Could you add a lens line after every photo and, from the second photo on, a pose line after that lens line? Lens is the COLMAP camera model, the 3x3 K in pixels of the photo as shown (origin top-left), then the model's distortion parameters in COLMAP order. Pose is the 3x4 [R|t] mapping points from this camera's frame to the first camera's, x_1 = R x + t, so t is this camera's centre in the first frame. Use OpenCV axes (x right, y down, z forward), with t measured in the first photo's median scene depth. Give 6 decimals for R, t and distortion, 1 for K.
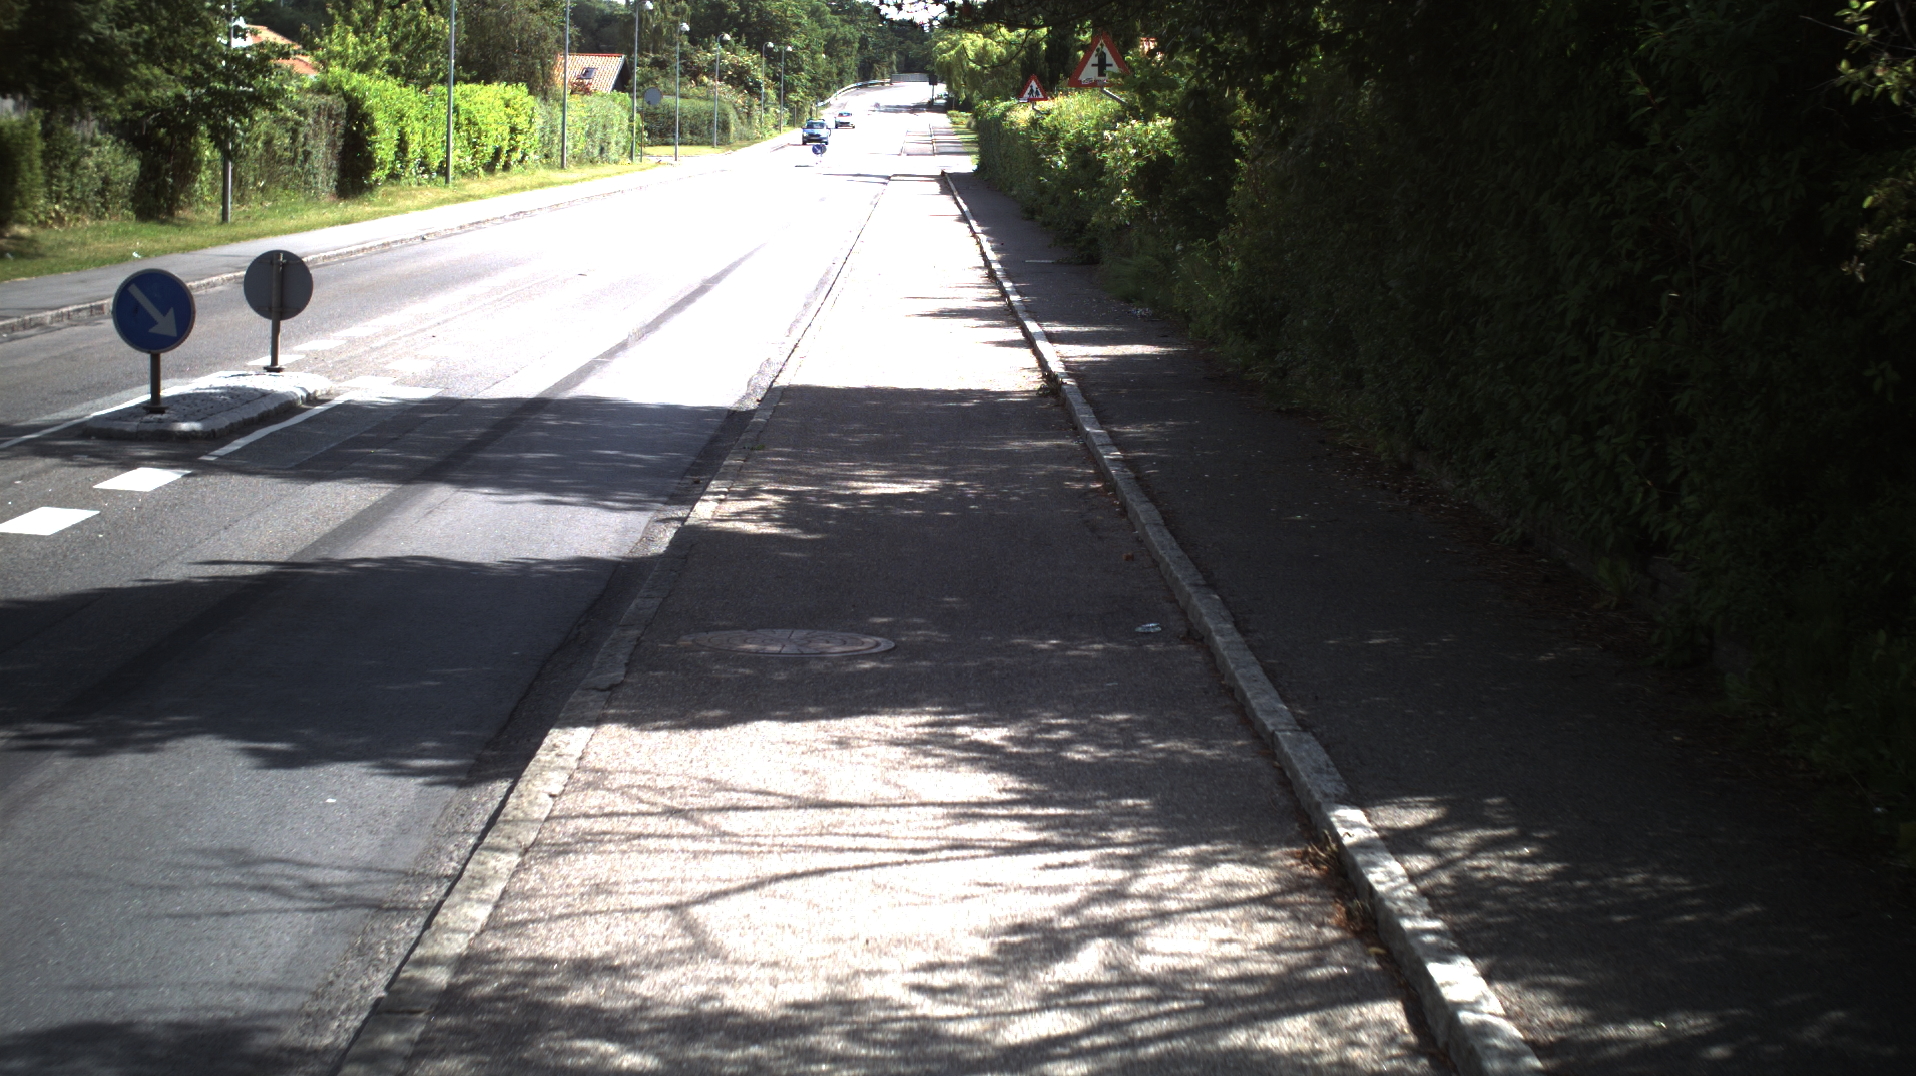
lens RADIAL K [[3126.8, 0, 958.0], [0, 3126.8, 538.0], [0, 0, 1]] dist [-0.276582, 0.309378]
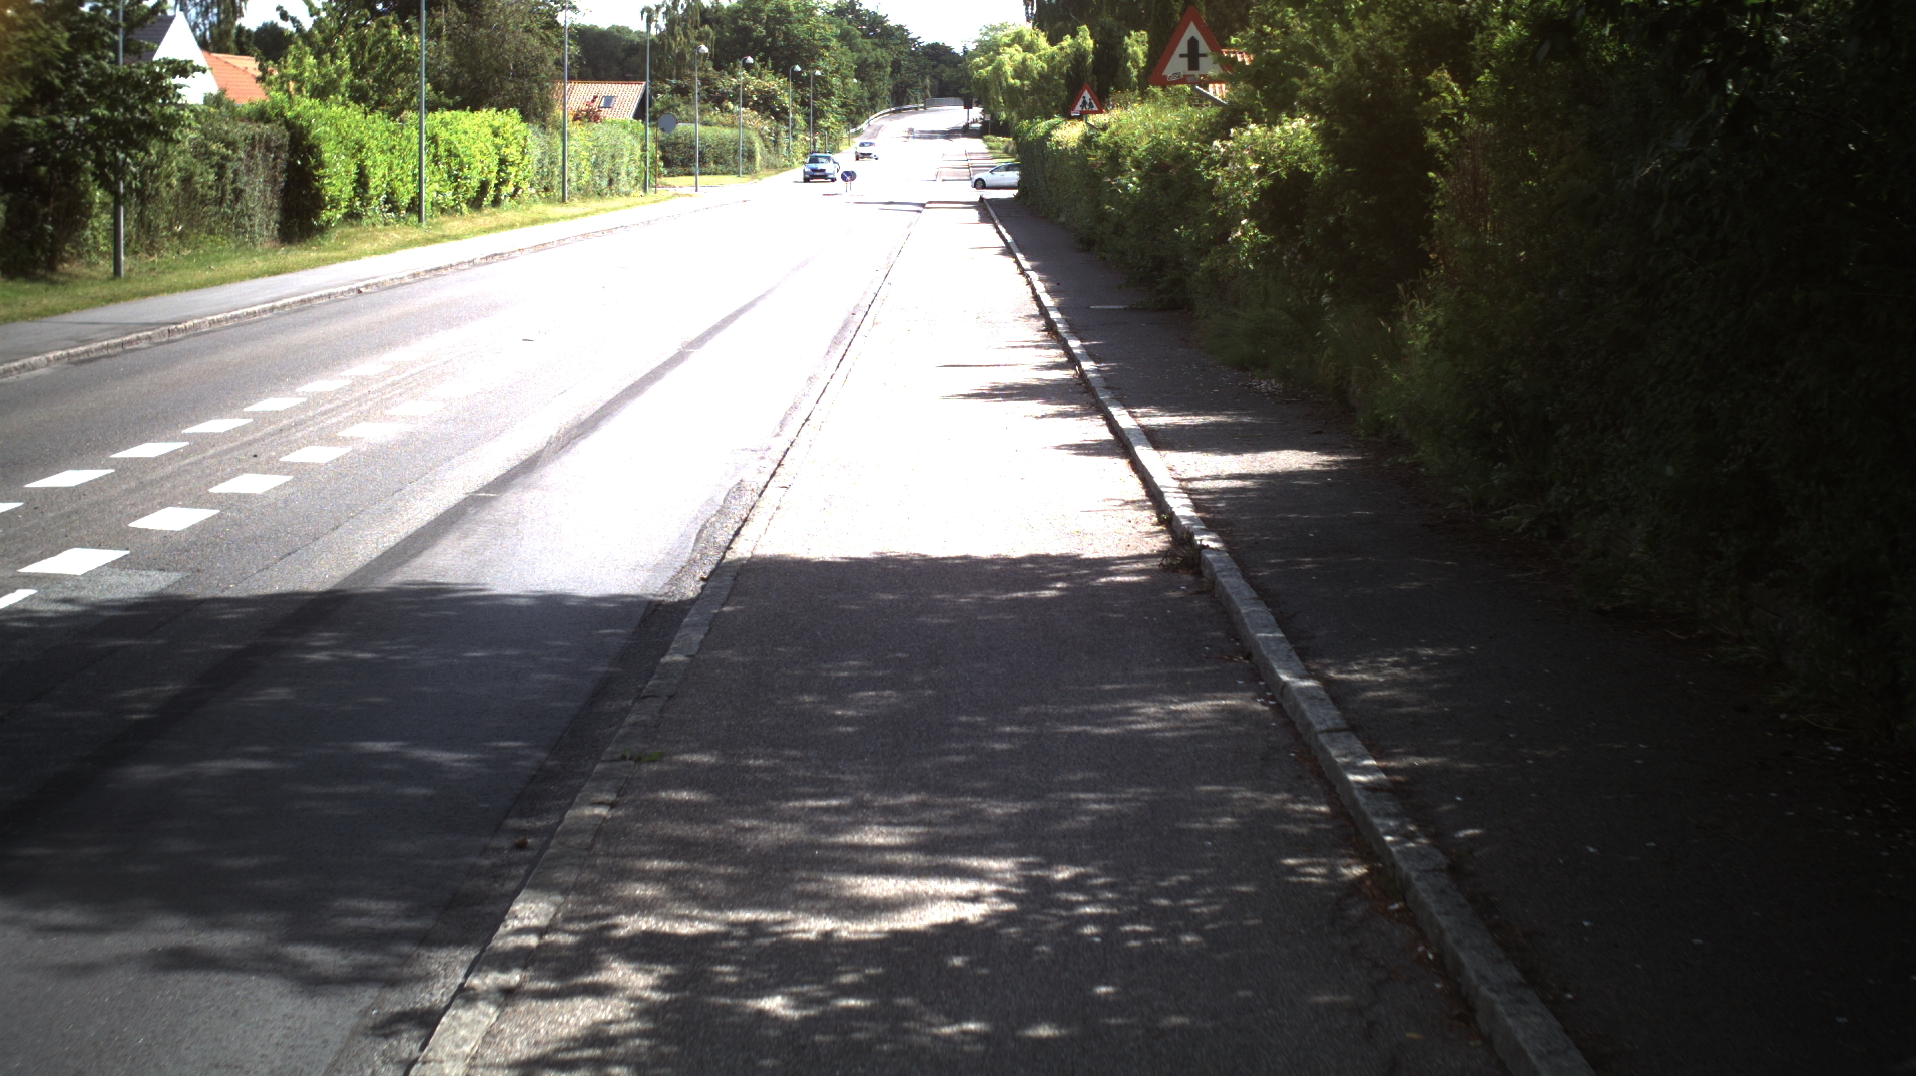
lens RADIAL K [[3126.8, 0, 958.0], [0, 3126.8, 538.0], [0, 0, 1]] dist [-0.276582, 0.309378]
pose [[0.999726, -0.018964, -0.013692, -0.001937], [0.018851, 0.999788, -0.008335, -0.016643], [0.013847, 0.008075, 0.999872, 0.139725]]
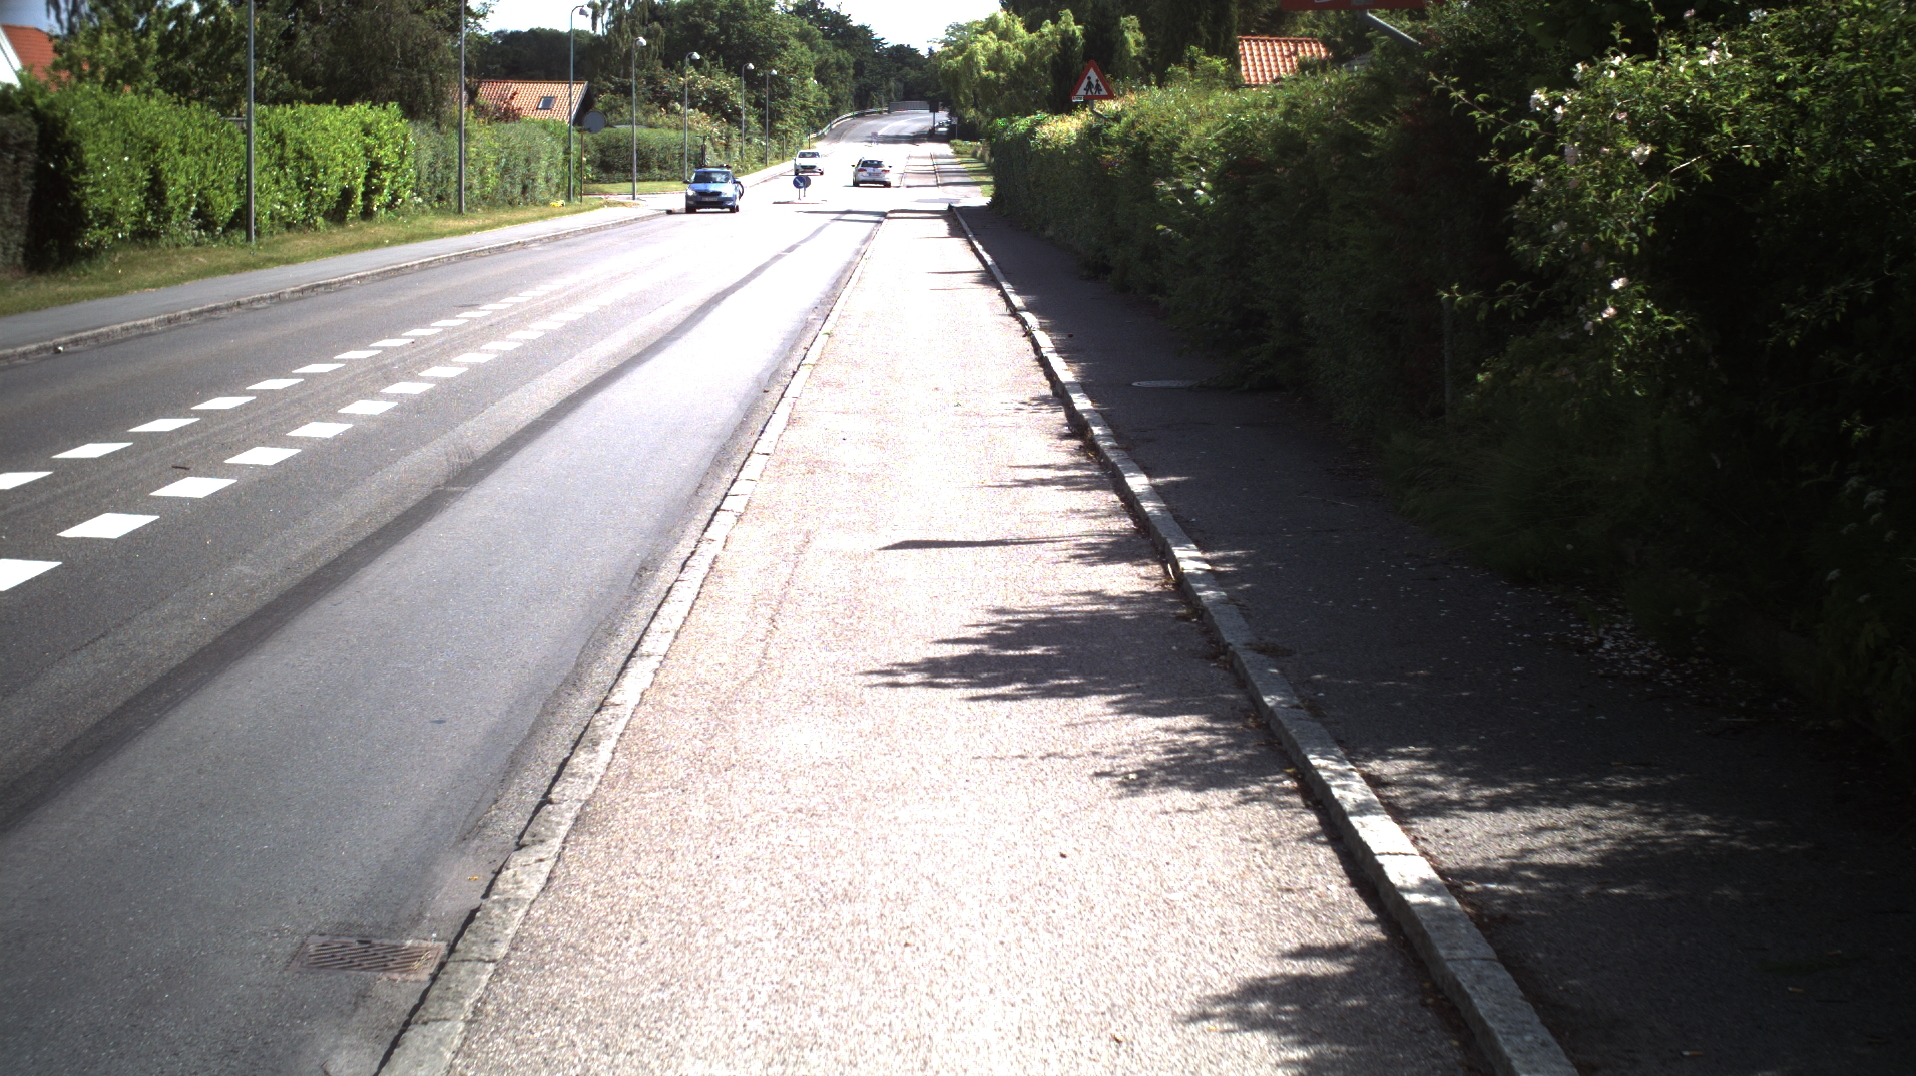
lens RADIAL K [[3126.8, 0, 958.0], [0, 3126.8, 538.0], [0, 0, 1]] dist [-0.276582, 0.309378]
pose [[0.999768, -0.021351, -0.002853, -0.004562], [0.021321, 0.999721, -0.010156, -0.042370], [0.003069, 0.010092, 0.999944, 0.349050]]
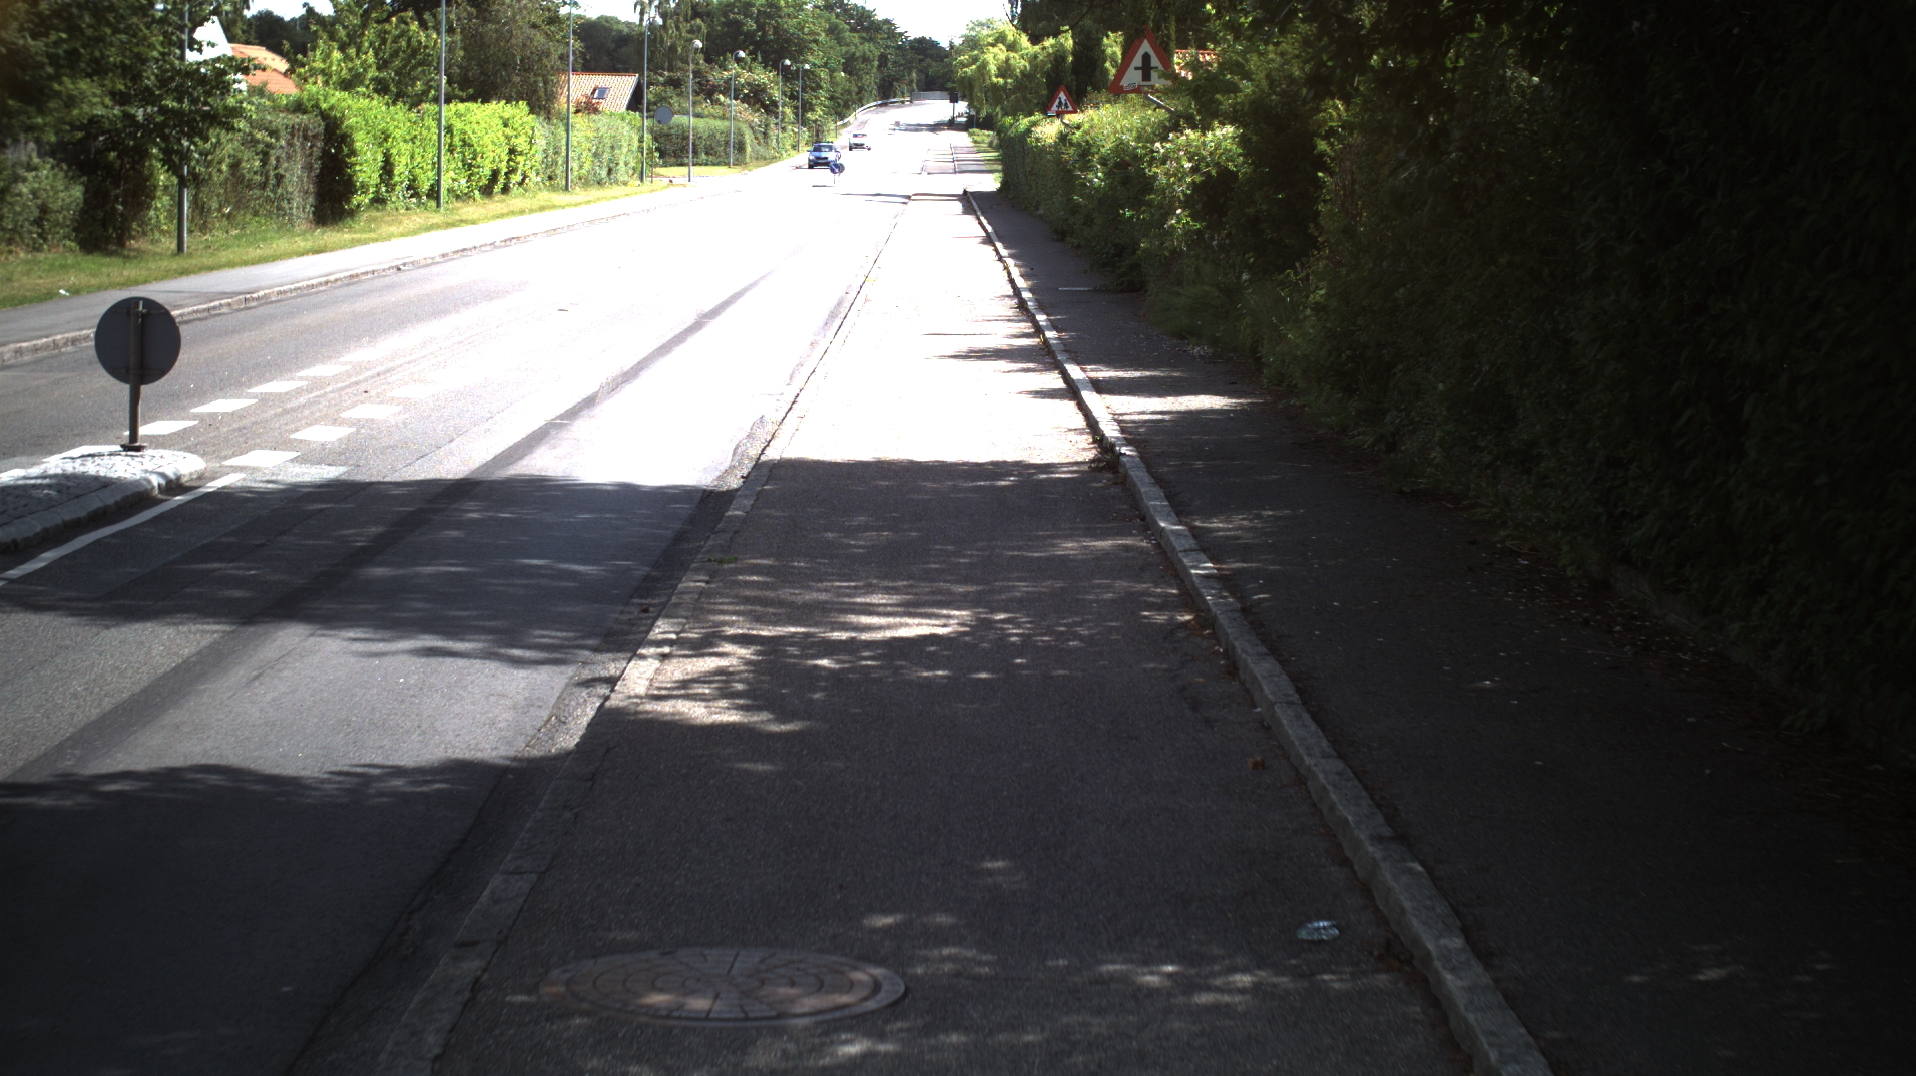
lens RADIAL K [[3126.8, 0, 958.0], [0, 3126.8, 538.0], [0, 0, 1]] dist [-0.276582, 0.309378]
pose [[0.999935, -0.008399, -0.007774, -0.000817], [0.008353, 0.999947, -0.006039, -0.008229], [0.007825, 0.005974, 0.999952, 0.069772]]
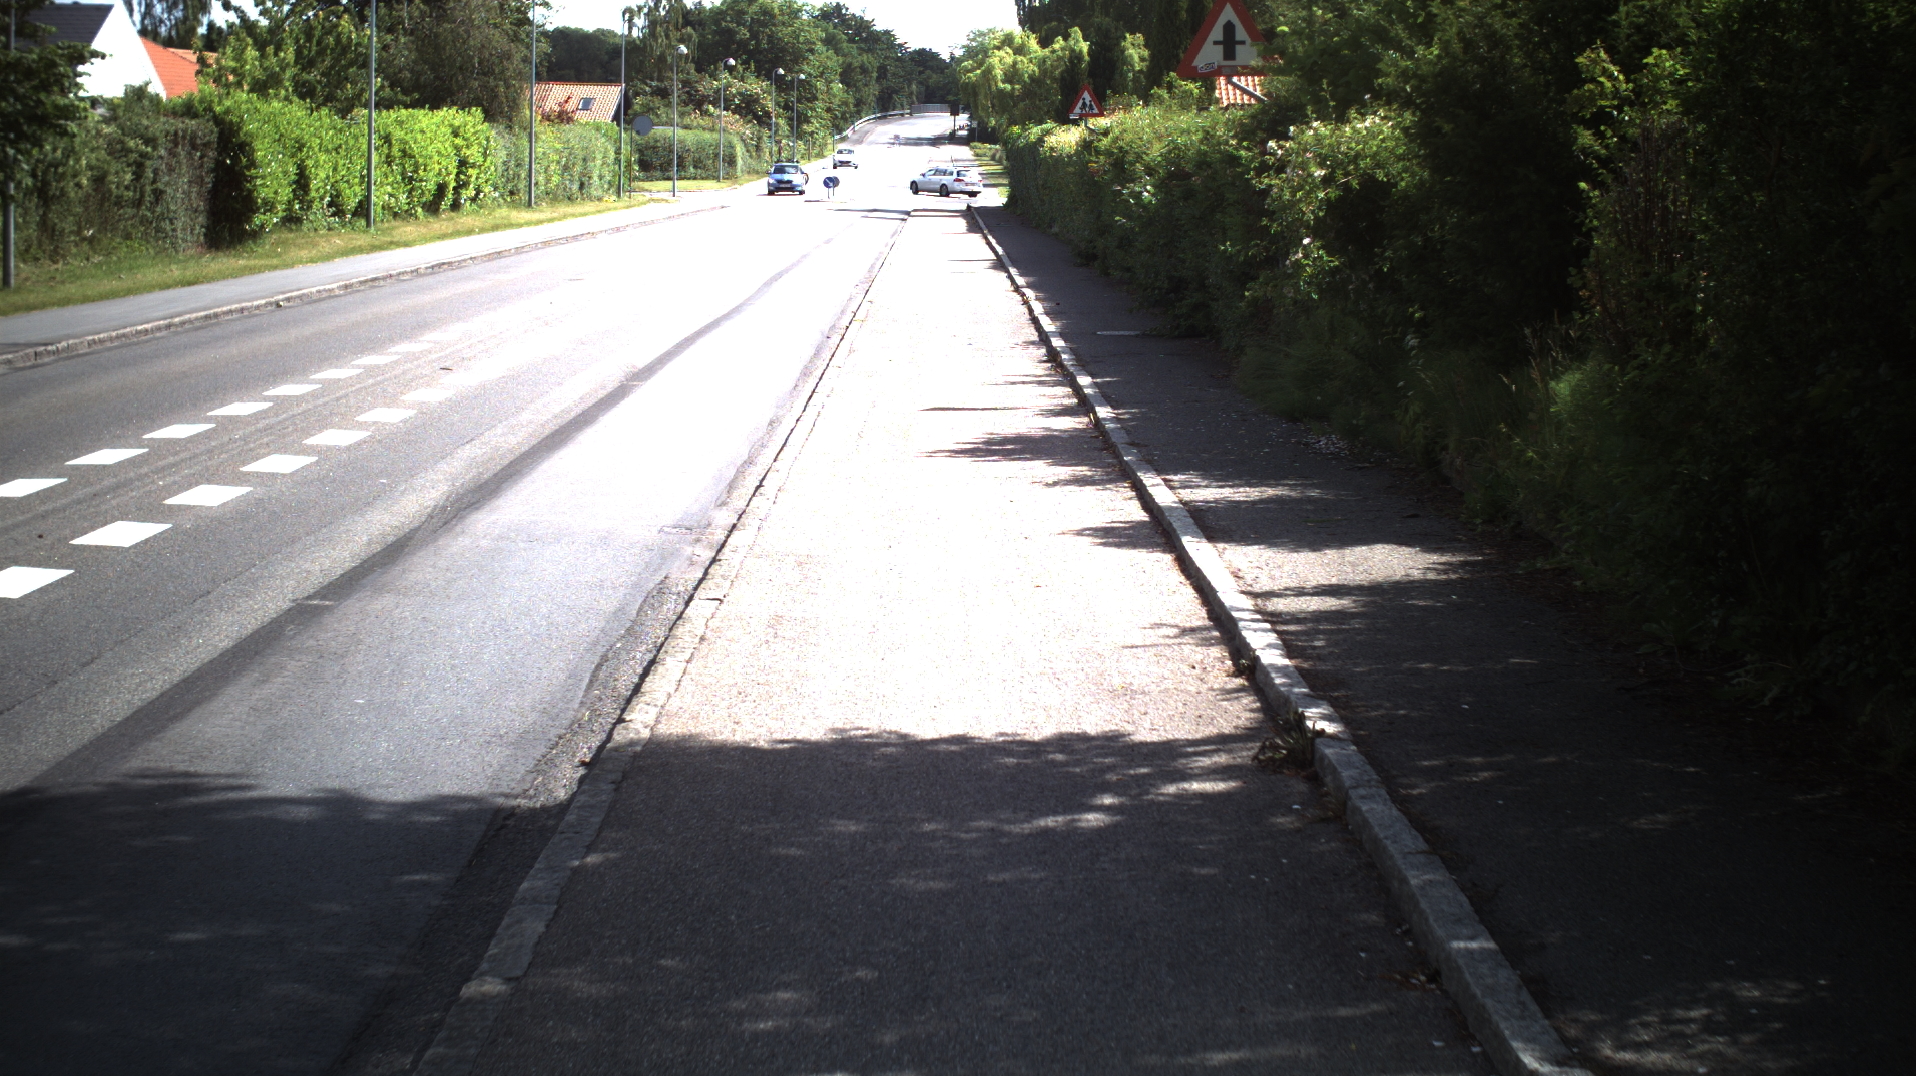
lens RADIAL K [[3126.8, 0, 958.0], [0, 3126.8, 538.0], [0, 0, 1]] dist [-0.276582, 0.309378]
pose [[0.999920, -0.009844, -0.007907, -0.003508], [0.009759, 0.999896, -0.010663, -0.025174], [0.008011, 0.010585, 0.999912, 0.209366]]
